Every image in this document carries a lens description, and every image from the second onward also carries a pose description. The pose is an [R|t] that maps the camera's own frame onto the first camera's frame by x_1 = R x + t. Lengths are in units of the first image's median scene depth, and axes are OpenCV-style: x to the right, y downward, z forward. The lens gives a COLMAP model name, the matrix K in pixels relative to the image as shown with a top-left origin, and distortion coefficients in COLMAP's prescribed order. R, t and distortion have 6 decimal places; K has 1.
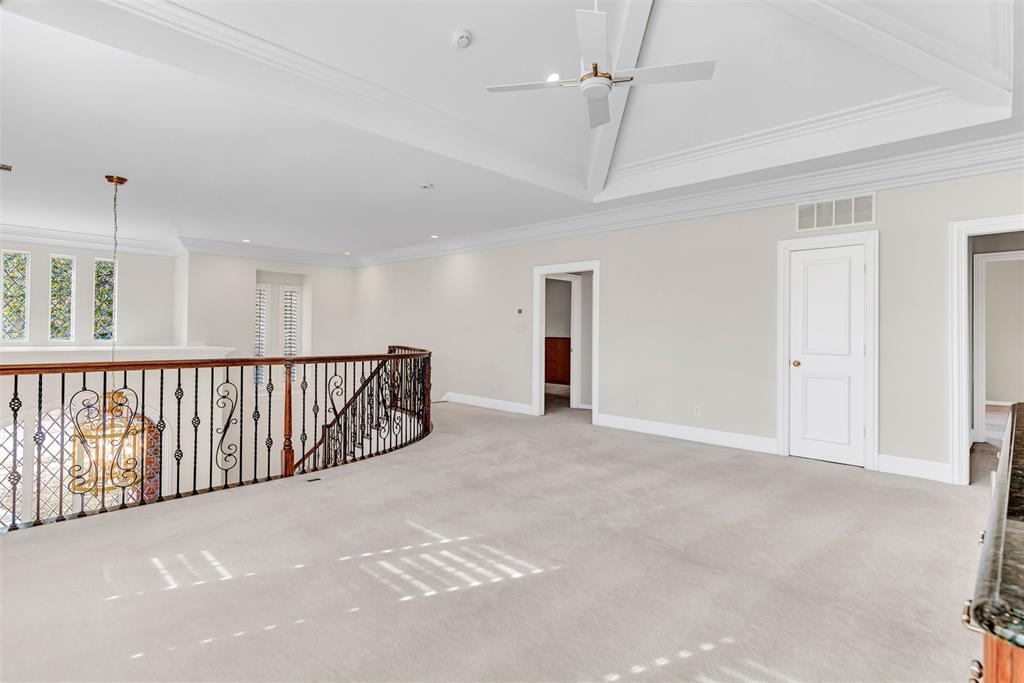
lens RADIAL K [[512.3, 0, 518.3], [0, 512.3, 329.6], [0, 0, 1]] dist [-0.002922, -0.000555]
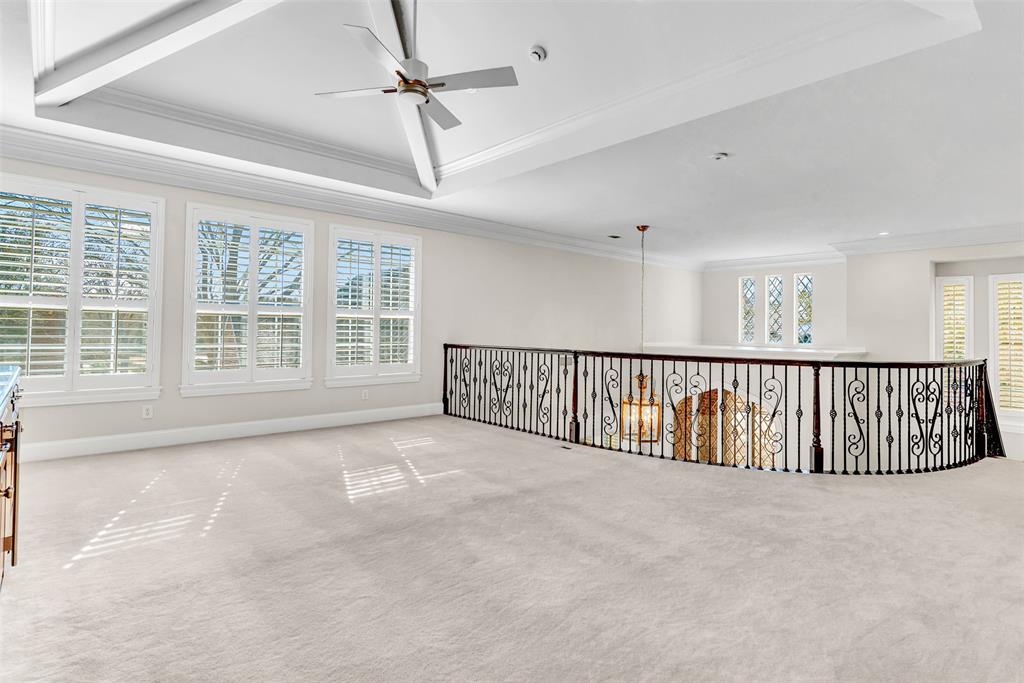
lens RADIAL K [[512.3, 0, 518.3], [0, 512.3, 329.6], [0, 0, 1]] dist [-0.002922, -0.000555]
pose [[-0.063771, -0.014170, -0.997864, 0.917632], [-0.005917, 0.999887, -0.013821, 0.021675], [0.997947, 0.005023, -0.063847, 1.008227]]
